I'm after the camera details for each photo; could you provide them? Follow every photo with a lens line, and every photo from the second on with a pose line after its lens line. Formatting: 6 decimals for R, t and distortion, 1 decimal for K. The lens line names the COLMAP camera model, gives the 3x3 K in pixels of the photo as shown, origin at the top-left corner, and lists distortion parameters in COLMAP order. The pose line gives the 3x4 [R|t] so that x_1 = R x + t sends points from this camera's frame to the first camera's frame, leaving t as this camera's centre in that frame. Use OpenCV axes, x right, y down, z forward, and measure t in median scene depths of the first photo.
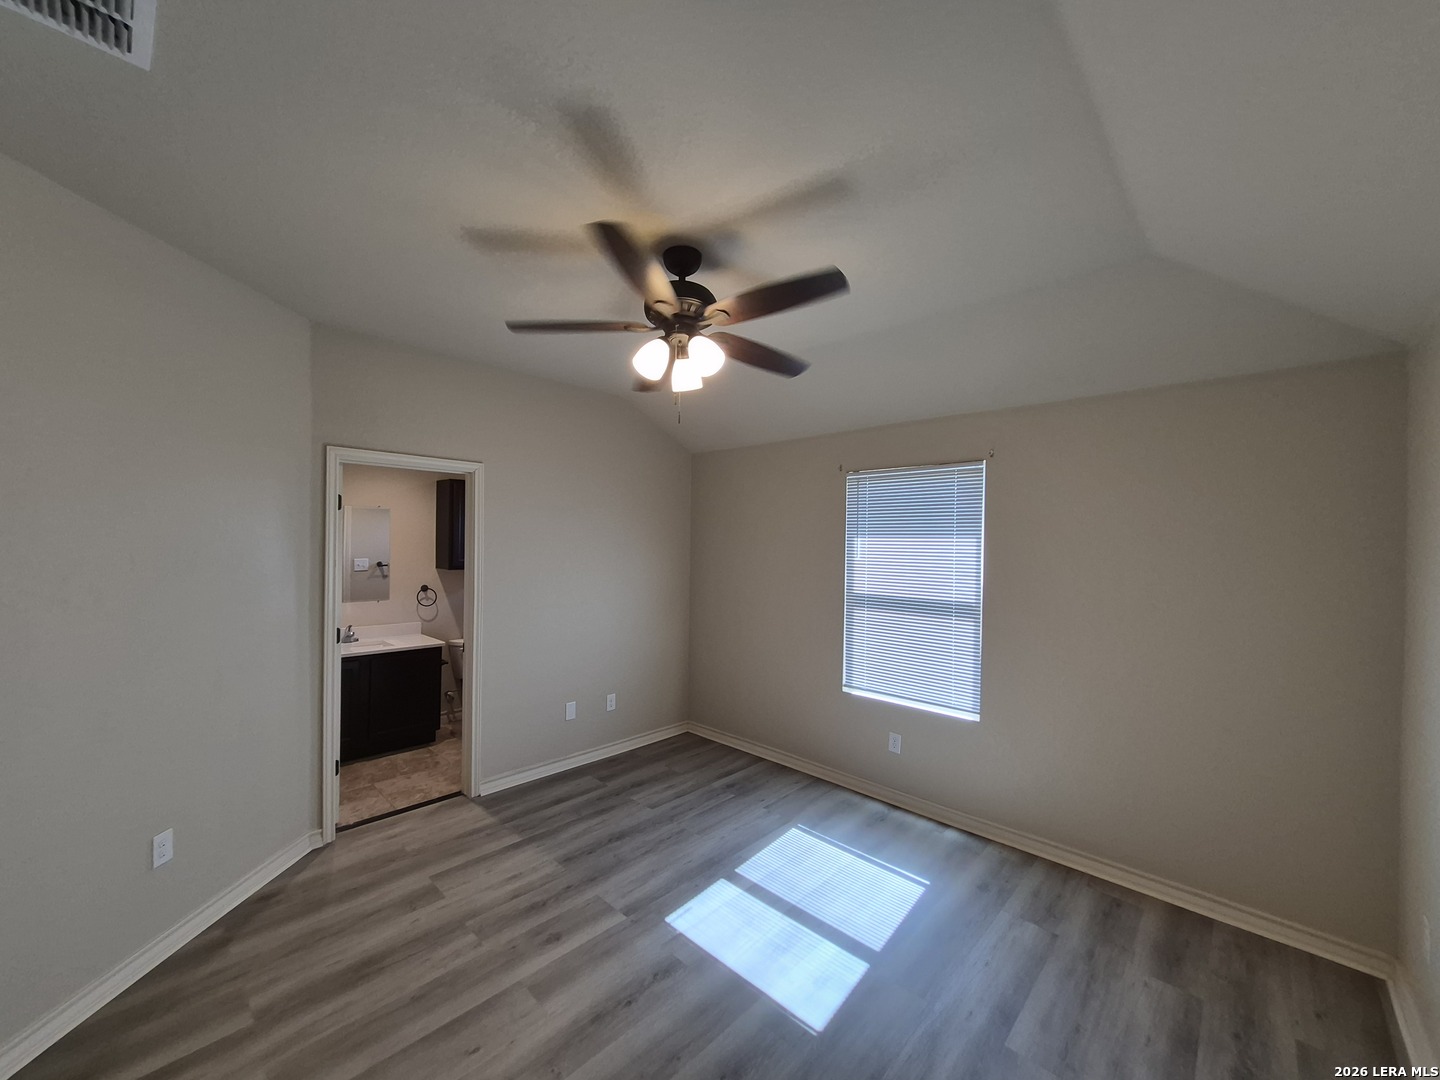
lens RADIAL K [[563.5, 0, 710.0], [0, 563.5, 545.7], [0, 0, 1]] dist [0.005622, -0.000401]
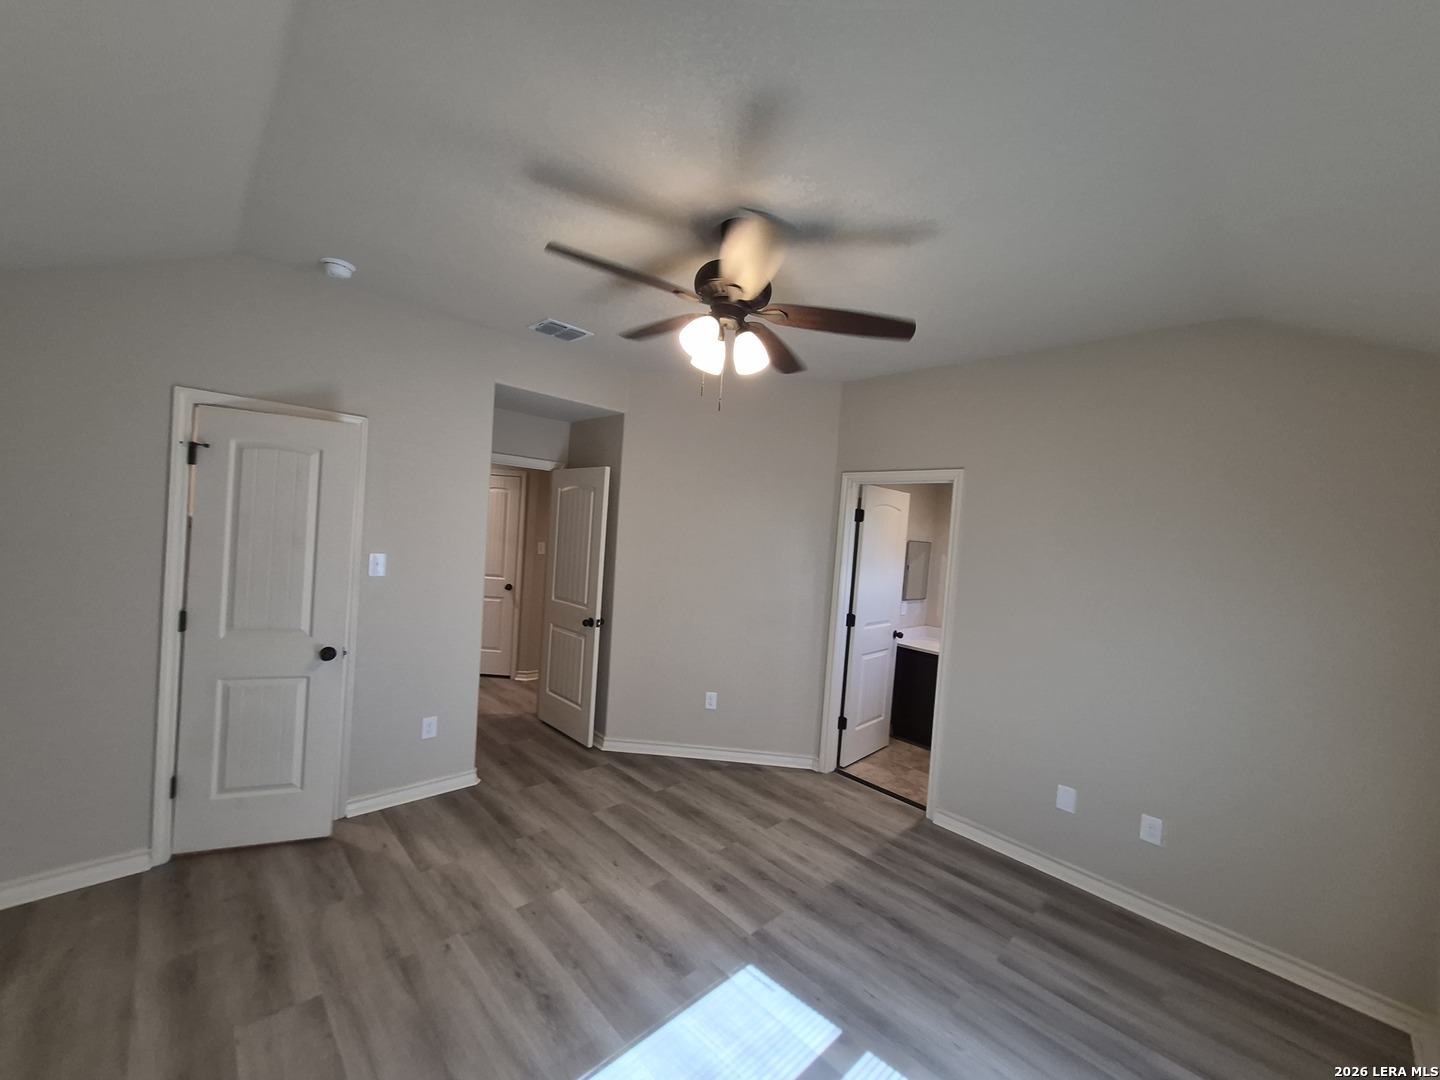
lens RADIAL K [[573.9, 0, 710.4], [0, 573.9, 538.9], [0, 0, 1]] dist [0.013011, -0.000203]
pose [[-0.037293, 0.002312, -0.999302, 0.673892], [-0.077875, 0.996950, 0.005213, -0.003711], [0.996265, 0.078015, -0.037000, 0.749214]]
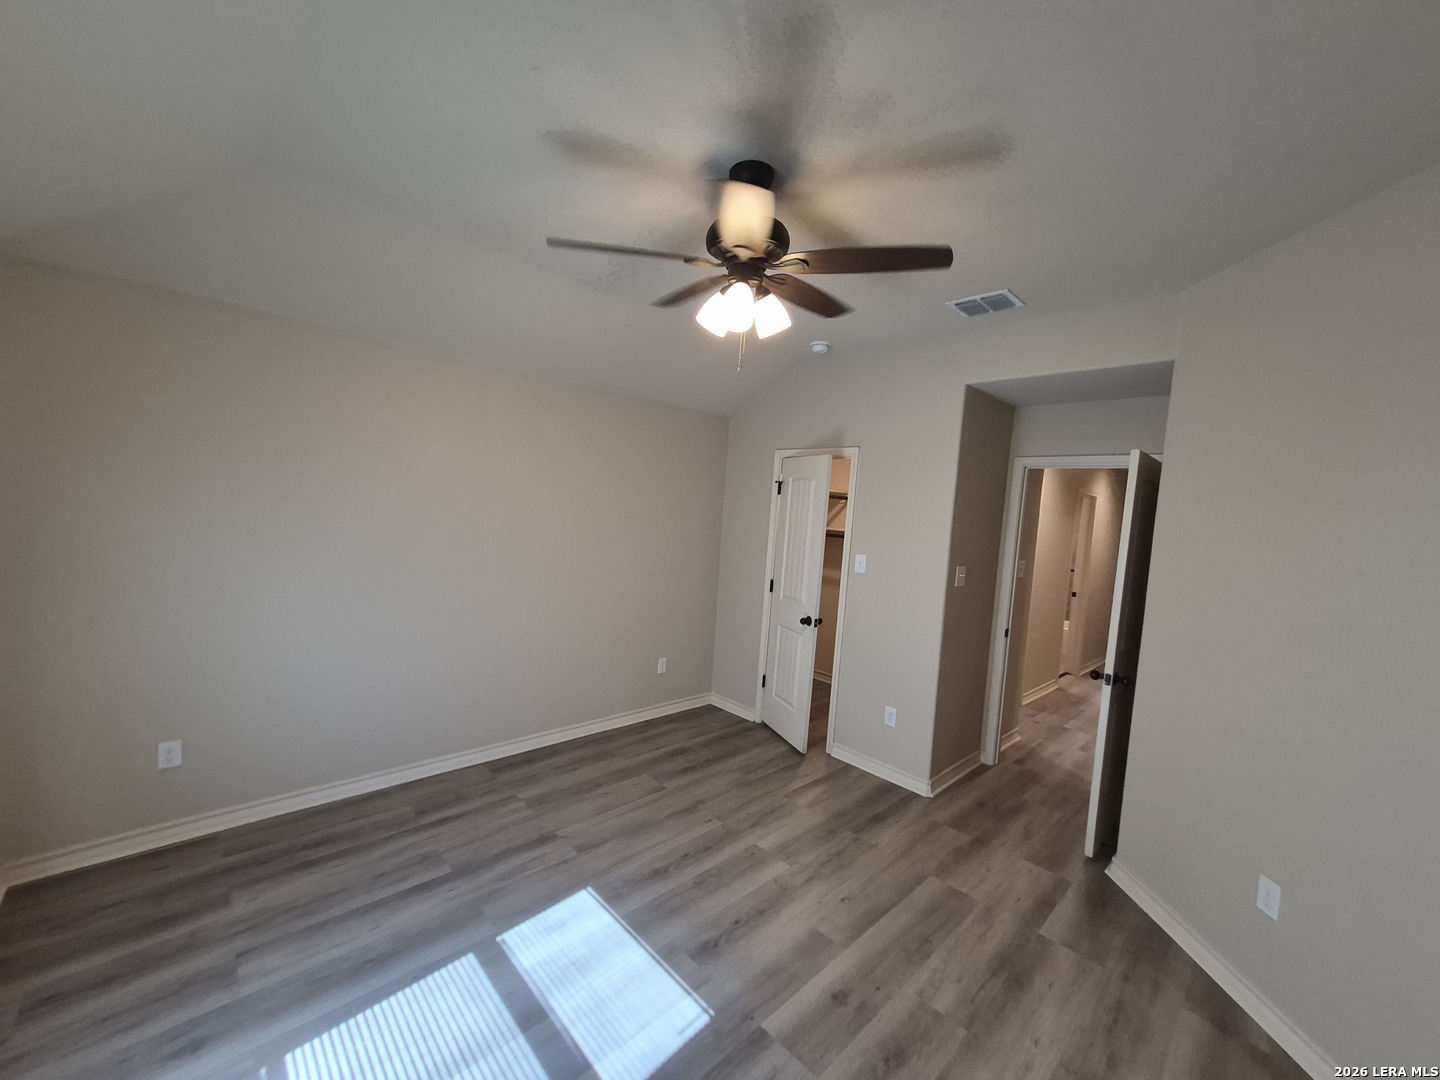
lens RADIAL K [[558.9, 0, 708.3], [0, 558.9, 548.8], [0, 0, 1]] dist [0.002744, 0.000001]
pose [[-0.995615, -0.083412, 0.042345, -0.046534], [-0.079844, 0.993599, 0.079910, -0.017940], [-0.048740, 0.076178, -0.995902, 1.383226]]
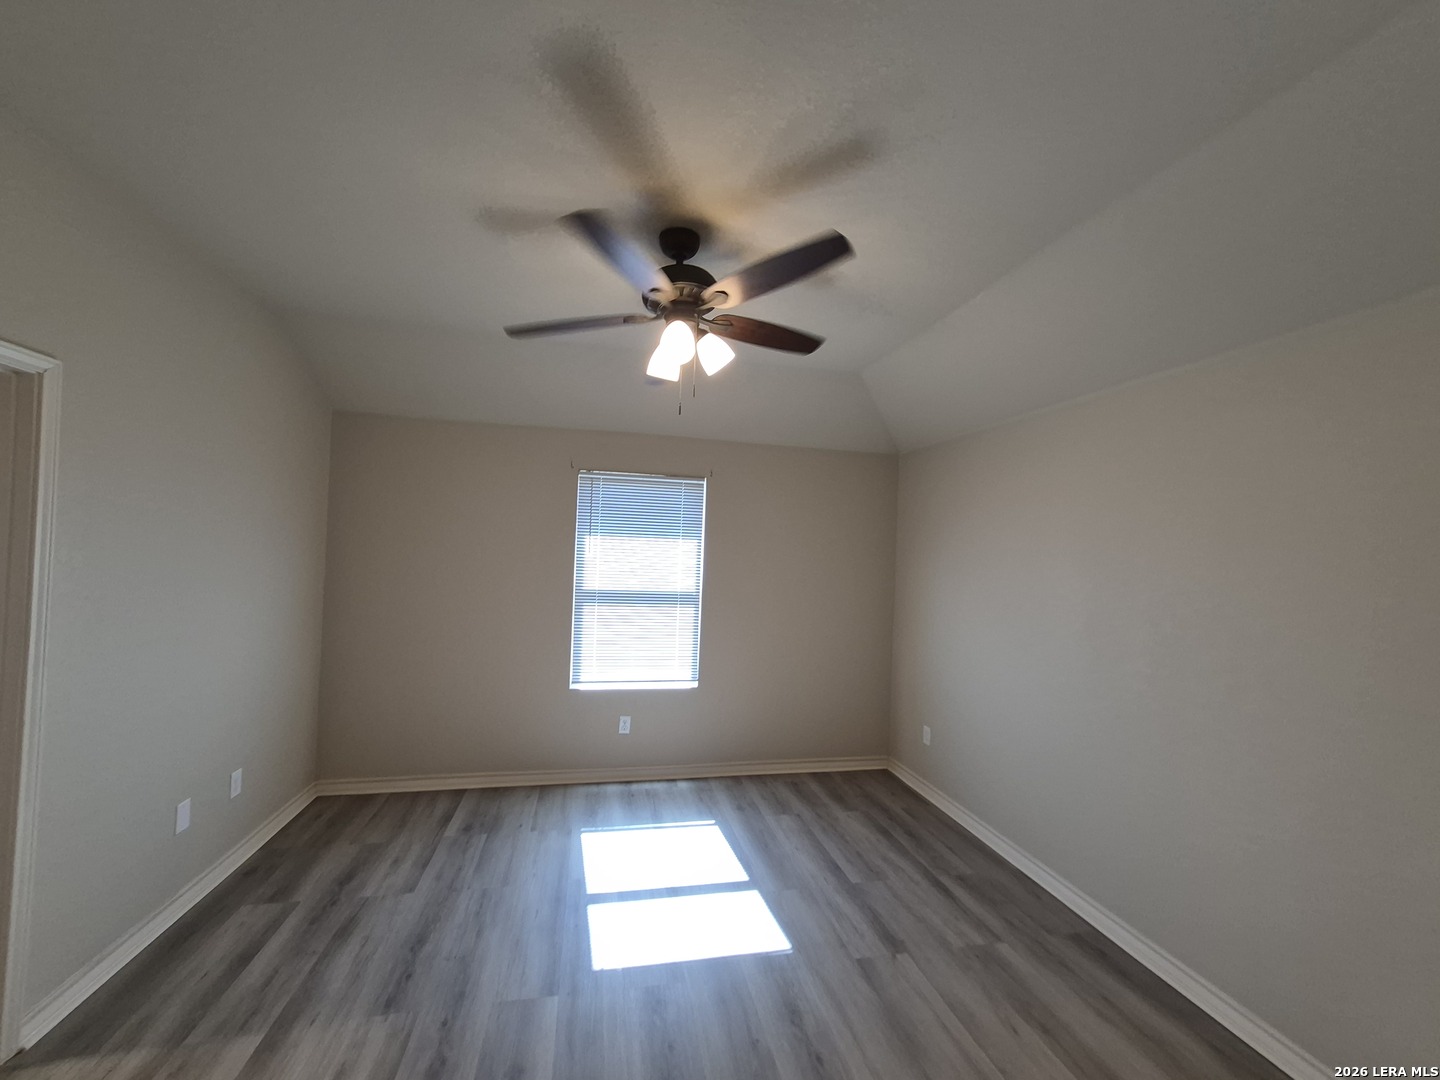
lens RADIAL K [[563.5, 0, 710.0], [0, 563.5, 545.7], [0, 0, 1]] dist [0.005622, -0.000401]
pose [[0.564140, 0.015024, 0.825542, -0.578996], [-0.019711, 0.999795, -0.004726, 0.005651], [-0.825444, -0.013606, 0.564320, 0.299105]]
